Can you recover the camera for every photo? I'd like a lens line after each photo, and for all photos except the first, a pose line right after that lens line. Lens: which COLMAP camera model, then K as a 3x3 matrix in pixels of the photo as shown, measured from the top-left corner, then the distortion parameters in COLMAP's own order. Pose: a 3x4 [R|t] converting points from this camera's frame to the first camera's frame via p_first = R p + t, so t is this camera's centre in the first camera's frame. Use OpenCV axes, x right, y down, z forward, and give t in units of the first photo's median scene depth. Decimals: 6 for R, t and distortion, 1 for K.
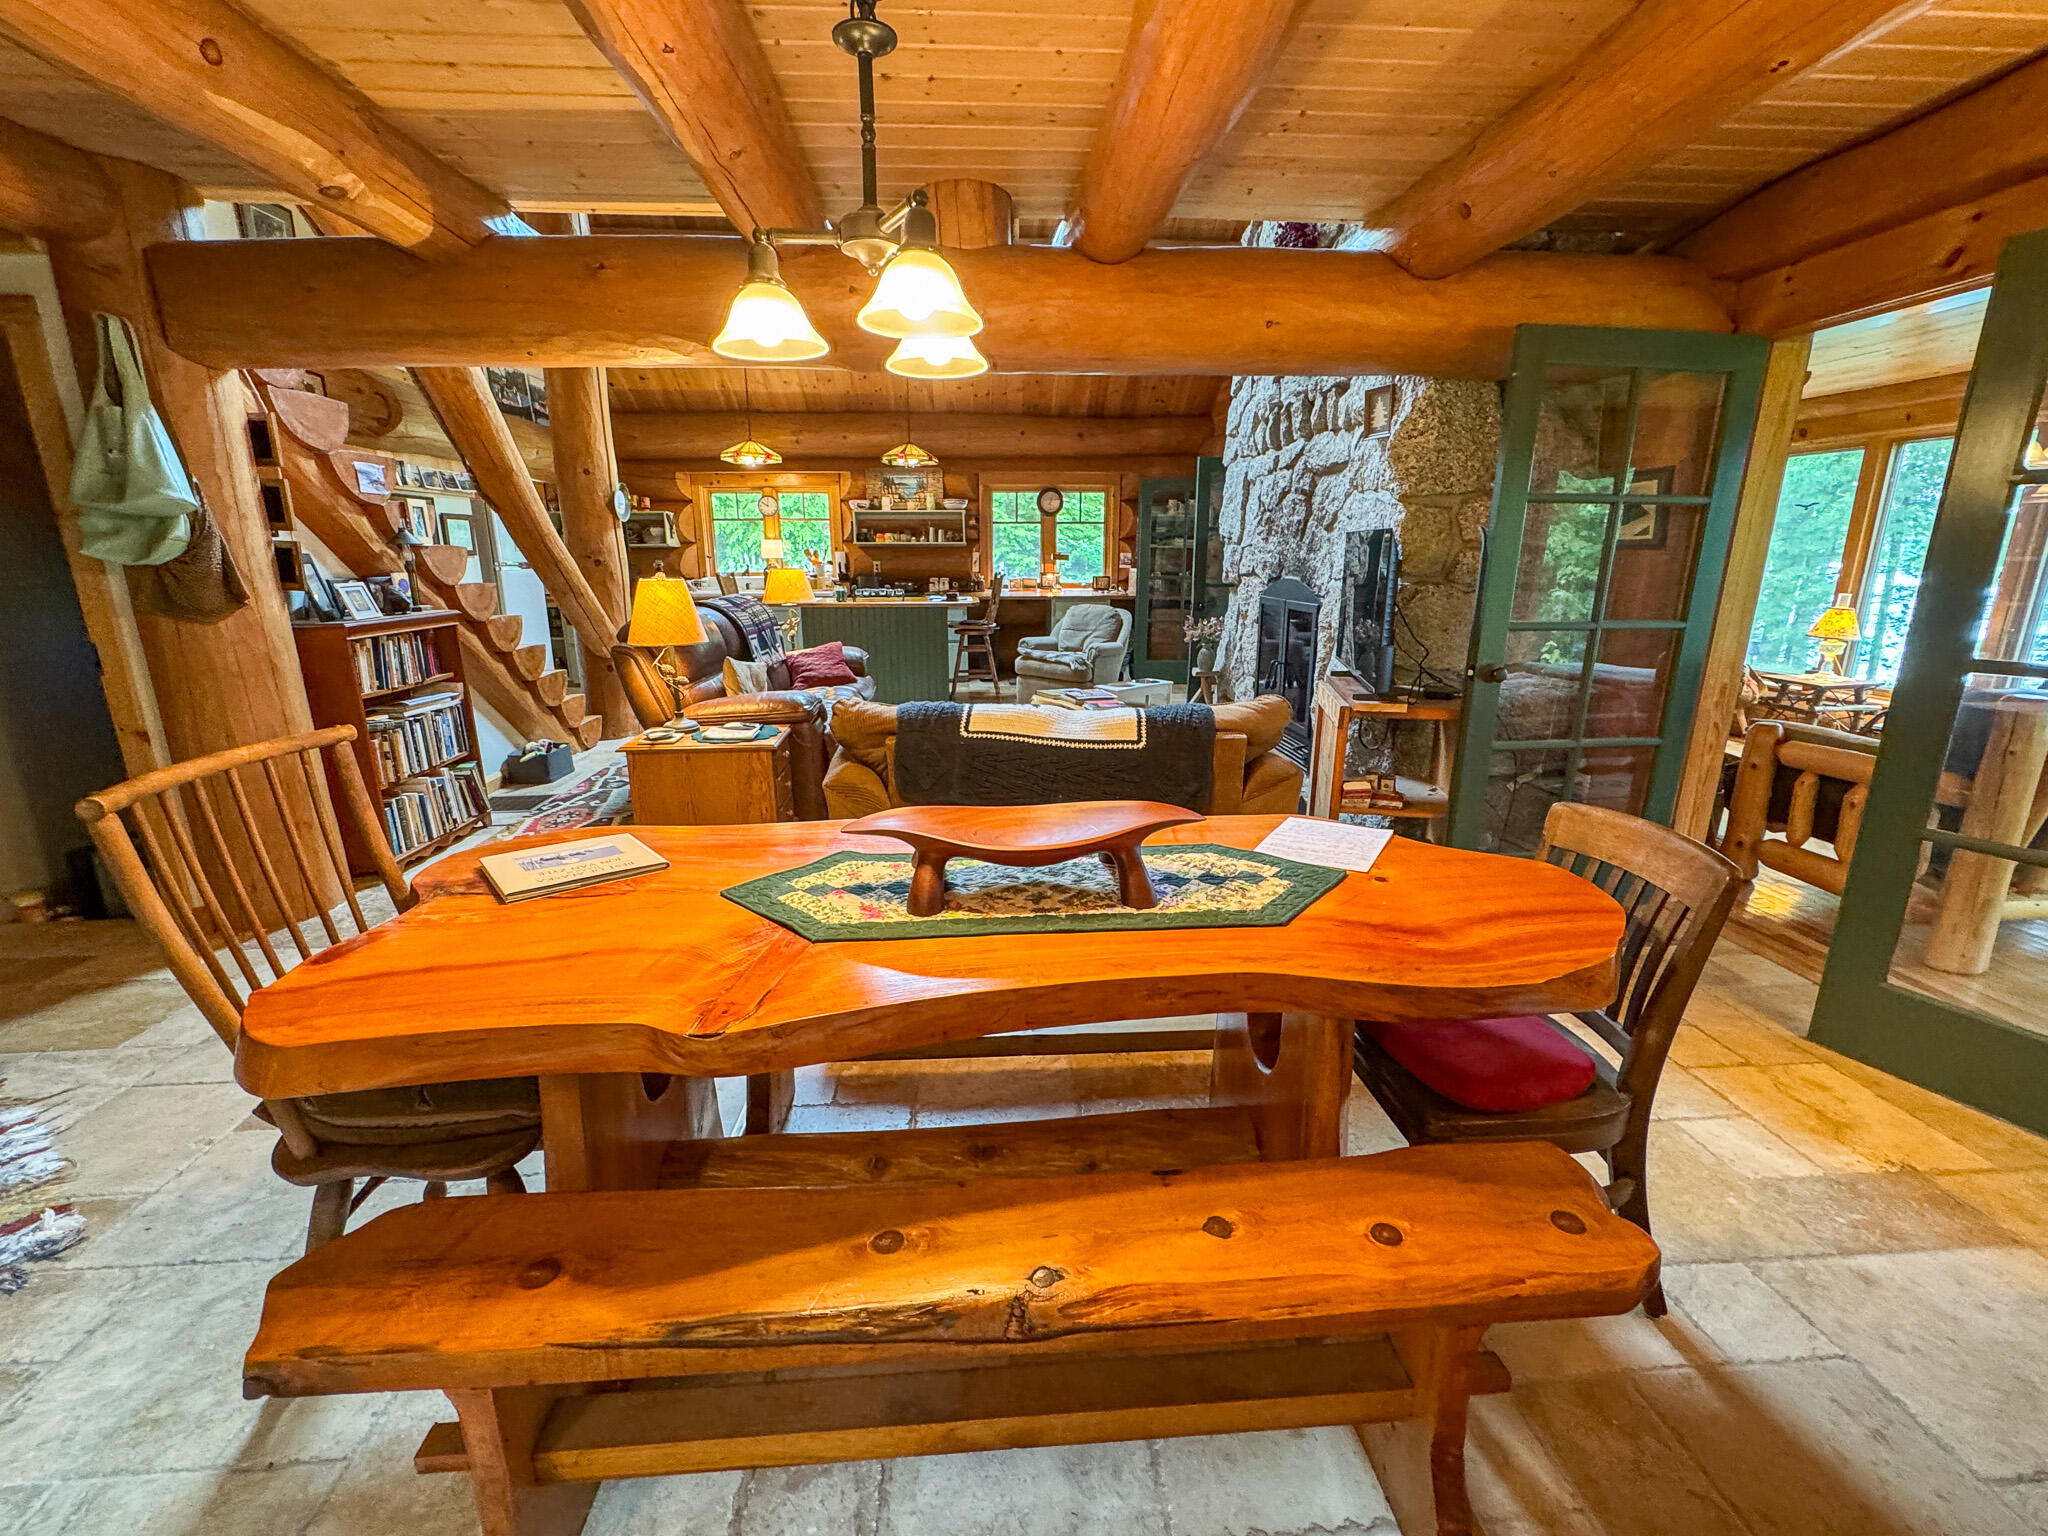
lens RADIAL K [[844.1, 0, 1018.4], [0, 844.1, 767.1], [0, 0, 1]] dist [-0.001539, -0.000274]
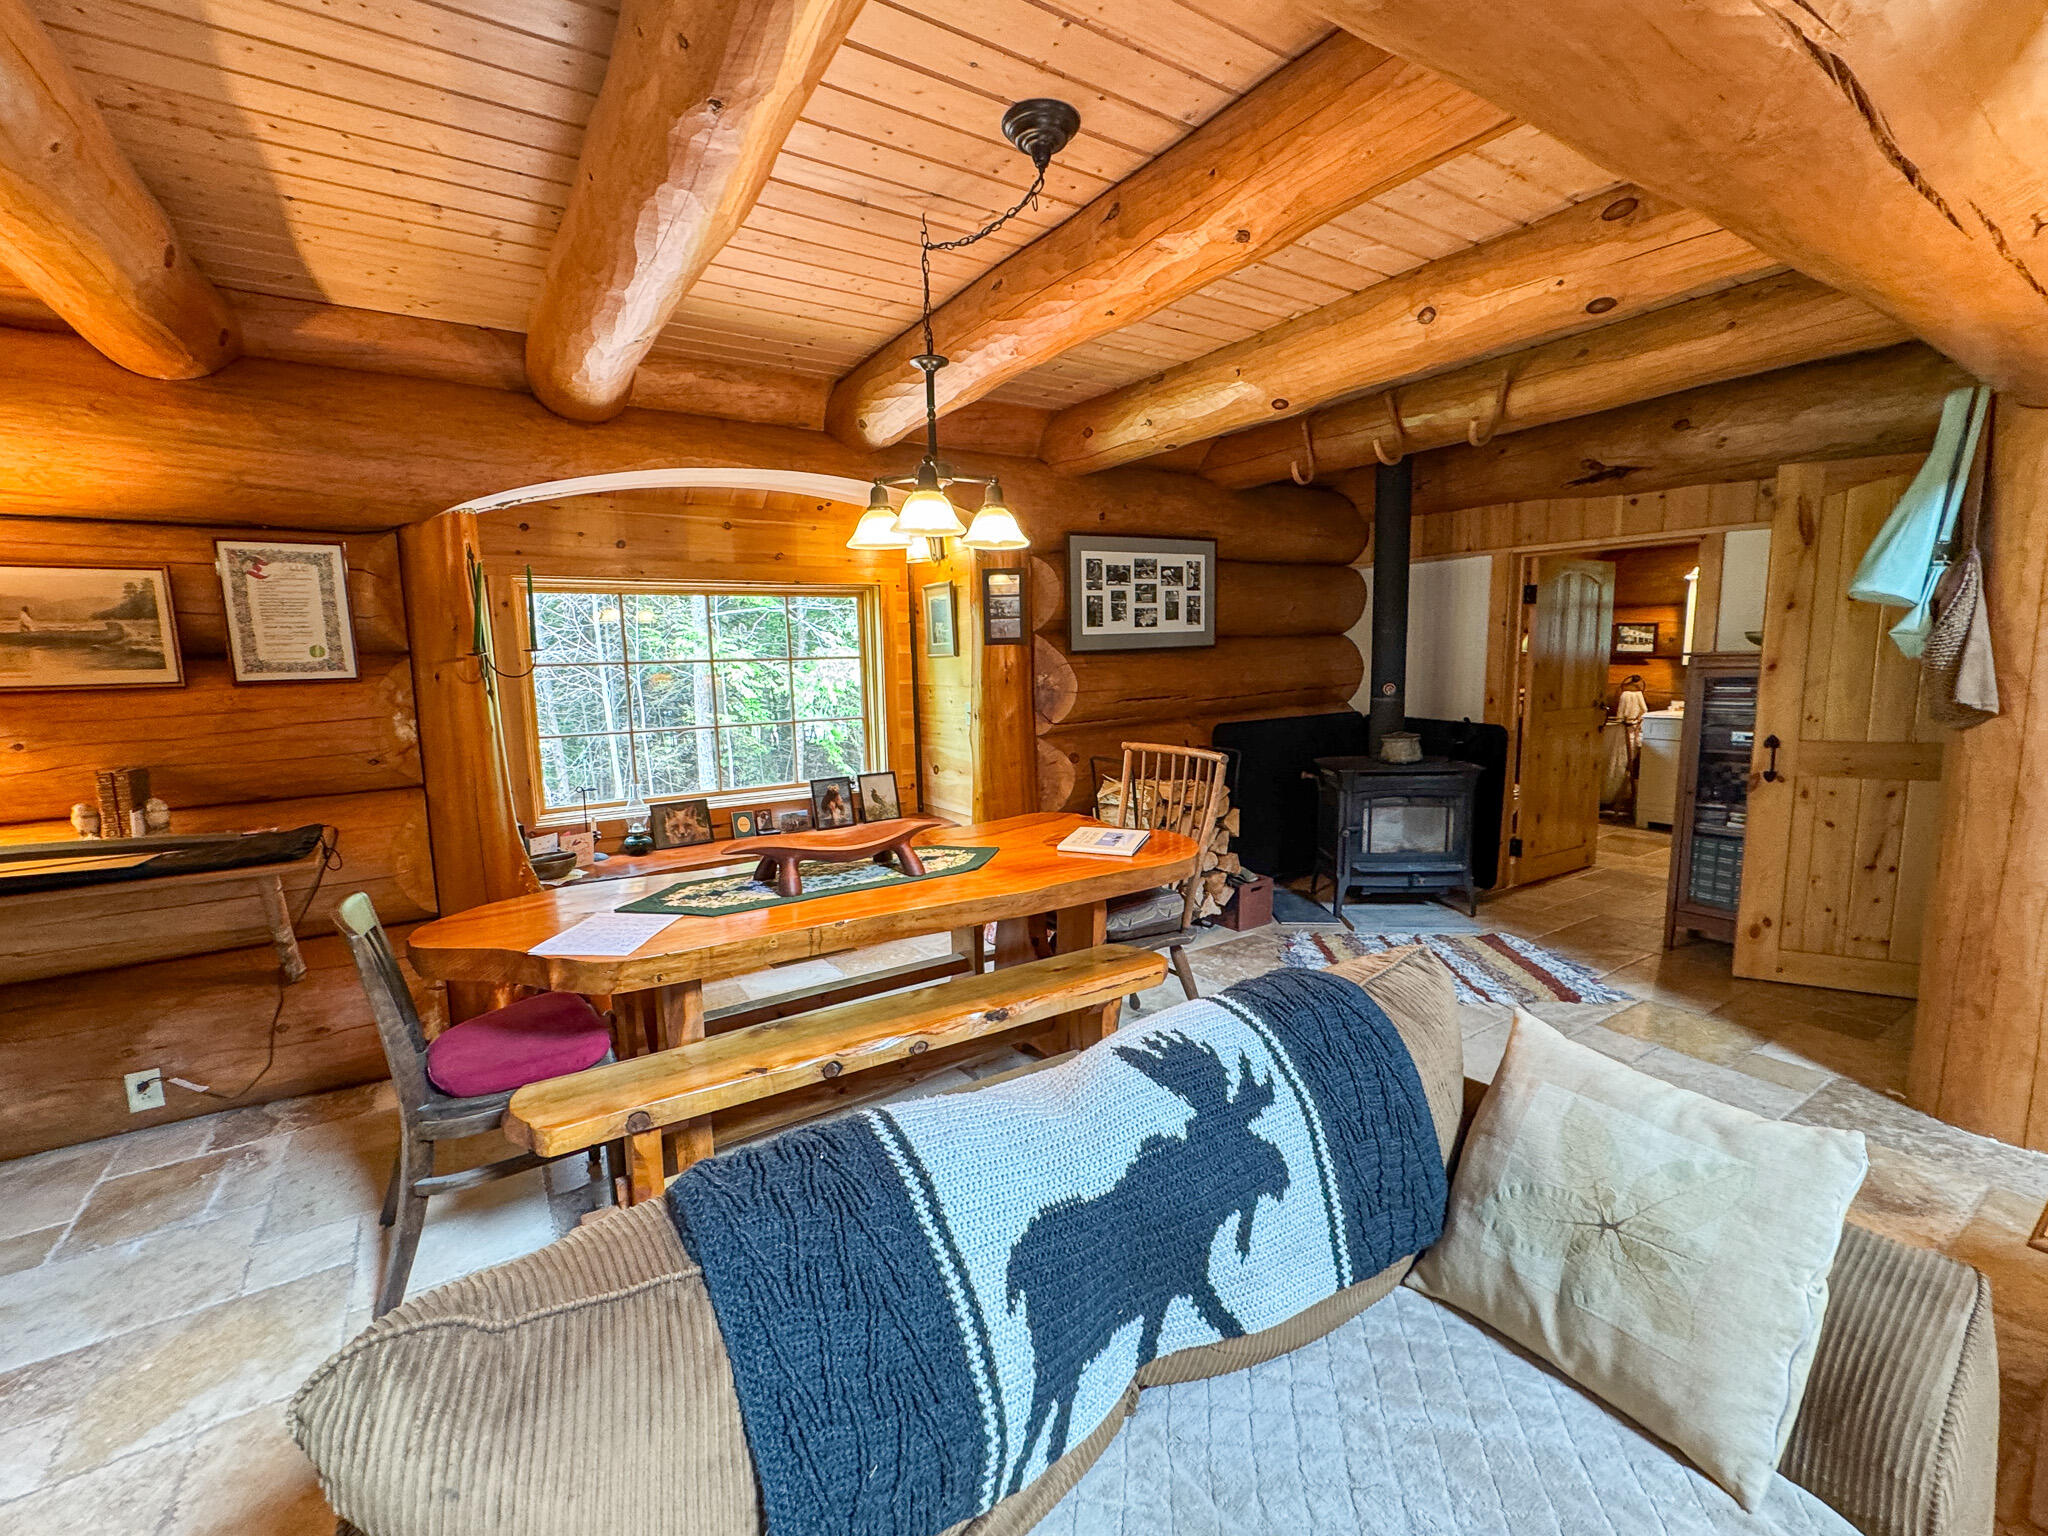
lens RADIAL K [[883.7, 0, 1014.8], [0, 883.7, 766.6], [0, 0, 1]] dist [-0.002194, -0.000306]
pose [[-0.873353, 0.086097, -0.479418, 0.084803], [-0.098254, 0.932882, 0.346523, -0.111934], [0.477075, 0.349741, -0.806276, 0.411189]]
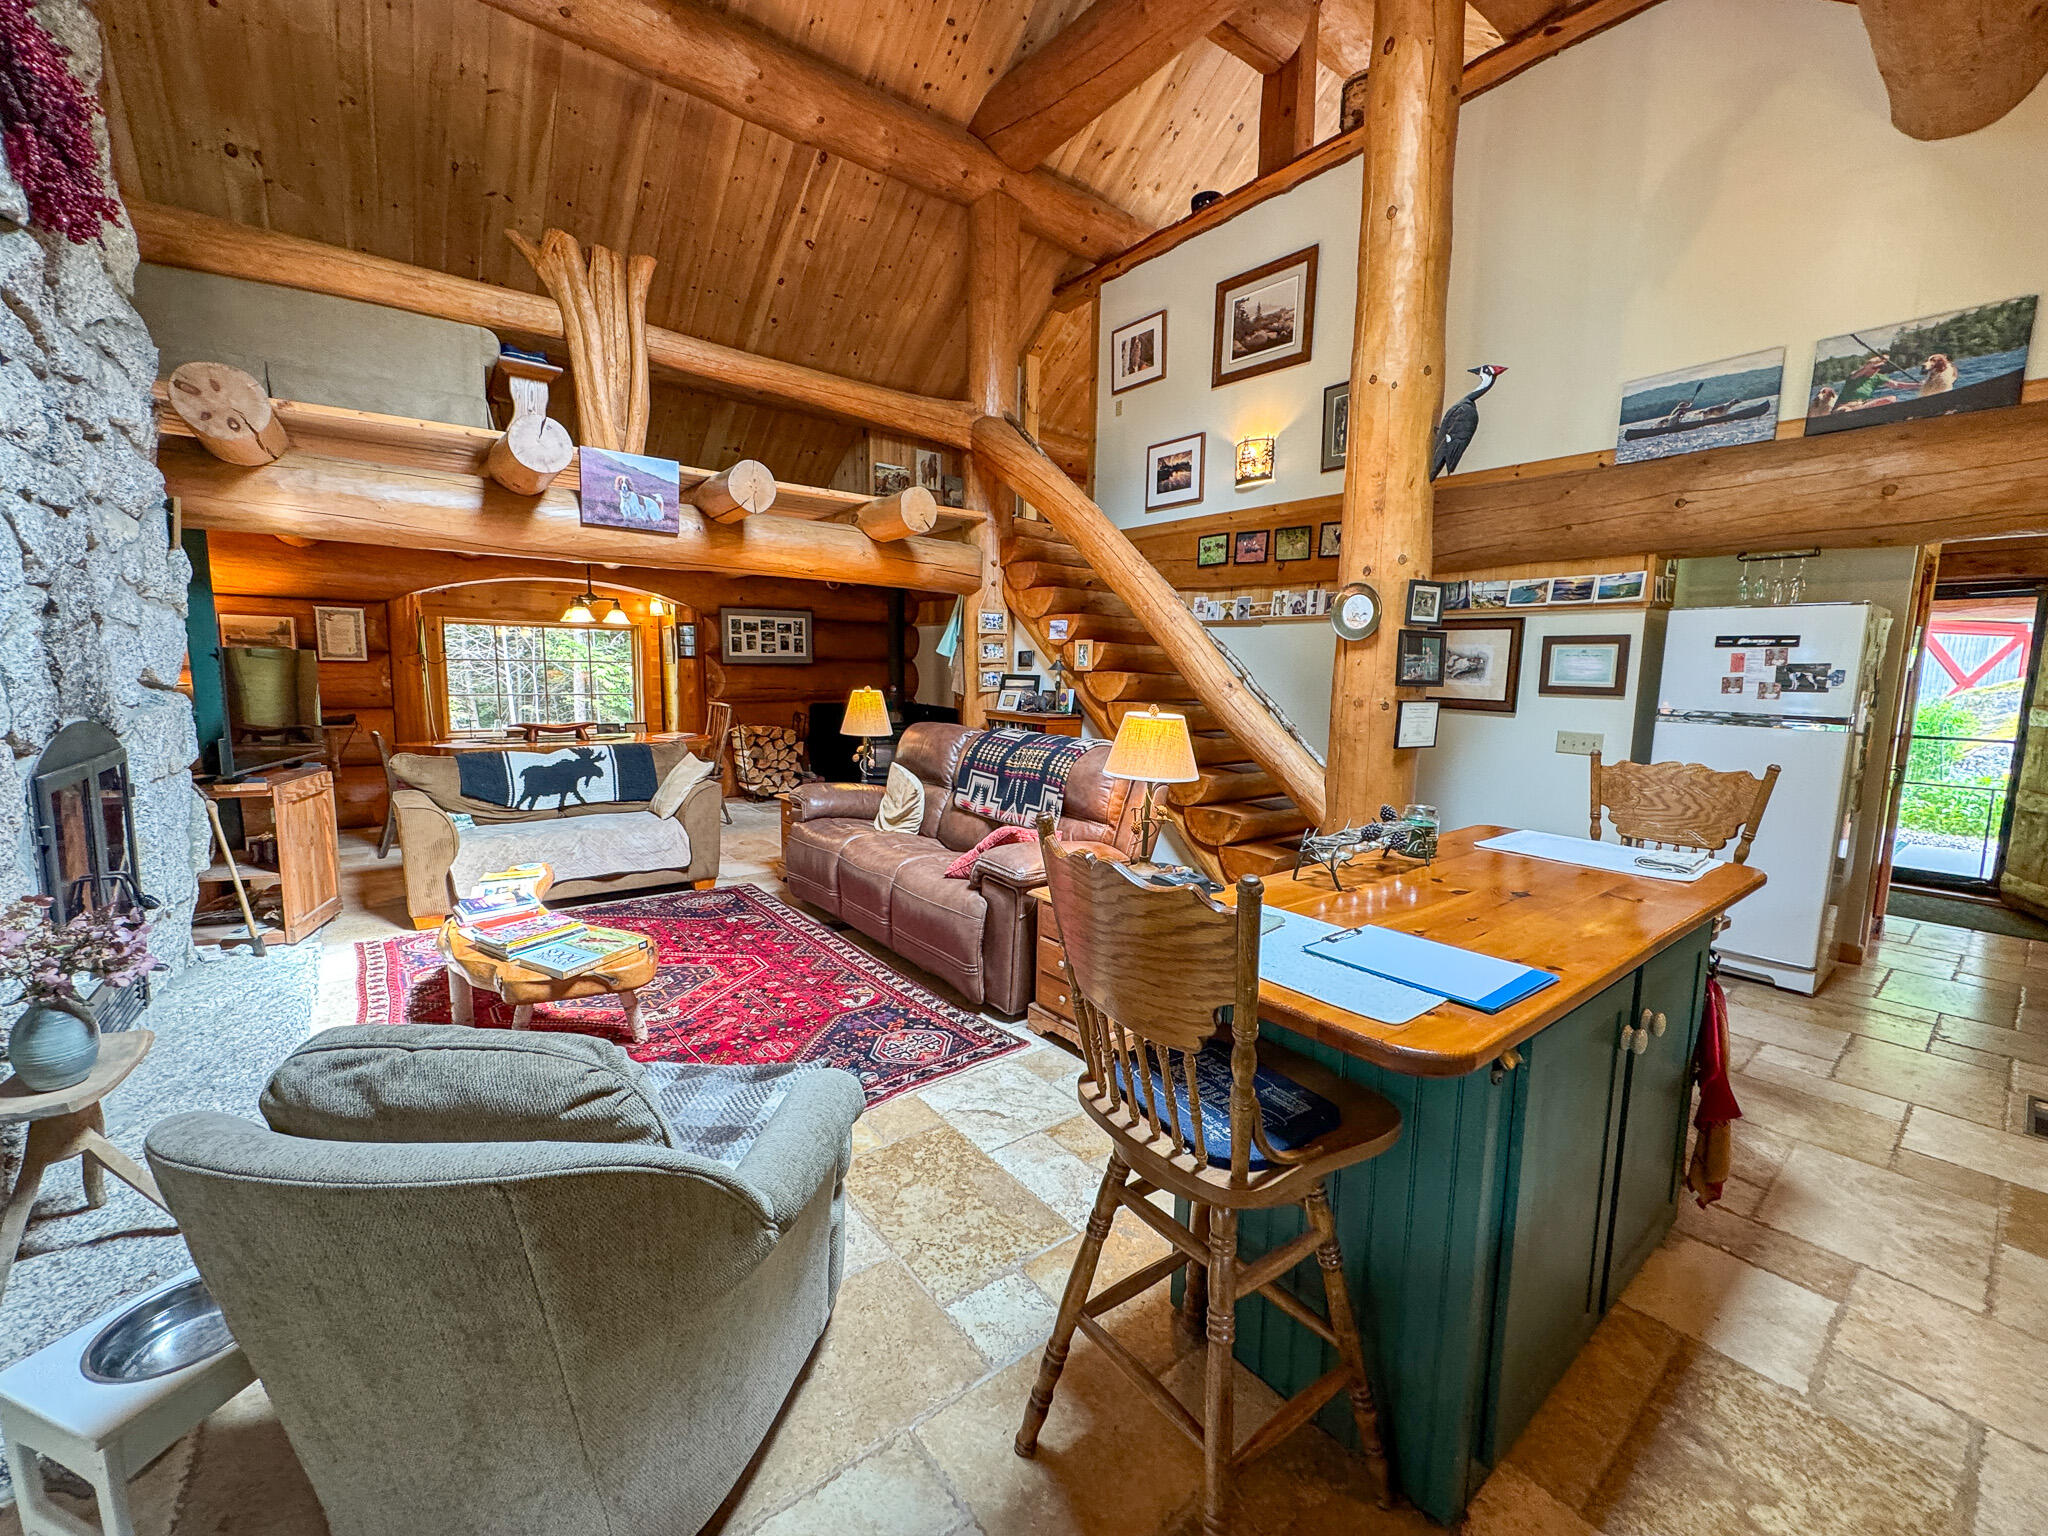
lens RADIAL K [[823.2, 0, 1023.3], [0, 823.2, 766.8], [0, 0, 1]] dist [-0.002391, -0.000048]
pose [[-0.824459, 0.056303, -0.563114, 0.071649], [-0.157156, 0.933124, 0.323392, -0.252607], [0.543663, 0.355120, -0.760474, 0.952383]]
